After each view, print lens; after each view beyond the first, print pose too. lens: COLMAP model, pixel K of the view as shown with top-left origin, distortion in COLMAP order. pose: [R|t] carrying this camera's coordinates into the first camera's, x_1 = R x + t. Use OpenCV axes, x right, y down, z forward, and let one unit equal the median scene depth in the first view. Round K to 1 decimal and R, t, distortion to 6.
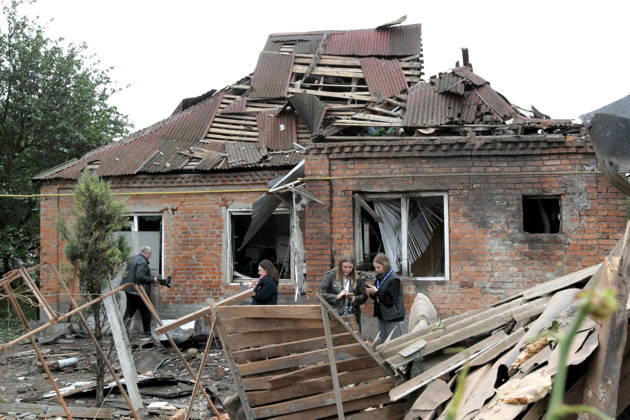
lens RADIAL K [[757.9, 0, 315.0], [0, 757.9, 210.0], [0, 0, 1]] dist [0.013771, 0.019640]
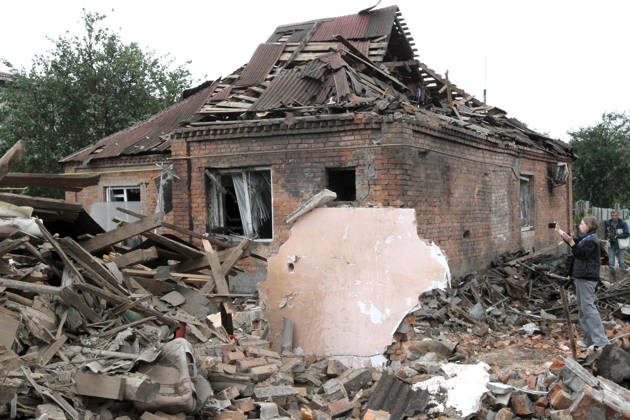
lens RADIAL K [[708.9, 0, 315.0], [0, 708.9, 210.0], [0, 0, 1]] dist [-0.002549, -0.000199]
pose [[0.948586, -0.009118, -0.316389, 0.572329], [0.025146, 0.998597, 0.046611, -0.005820], [0.315520, -0.052170, 0.947484, -0.018910]]
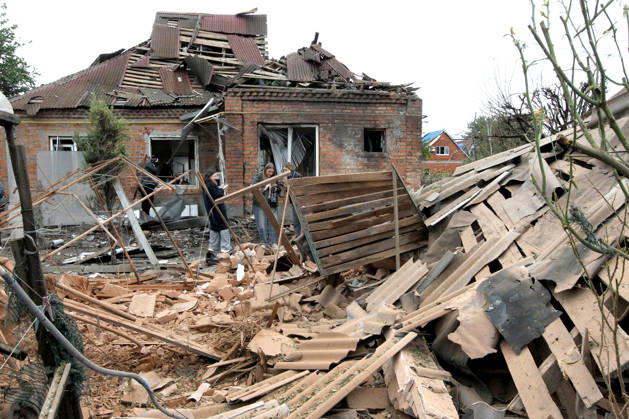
lens RADIAL K [[512.4, 0, 314.5], [0, 512.4, 209.5], [0, 0, 1]] dist [-0.068265, 0.100013]
pose [[0.942162, -0.022875, 0.334377, -0.184268], [-0.015784, 0.993533, 0.112442, 0.030673], [-0.334787, -0.111216, 0.935708, 0.002065]]
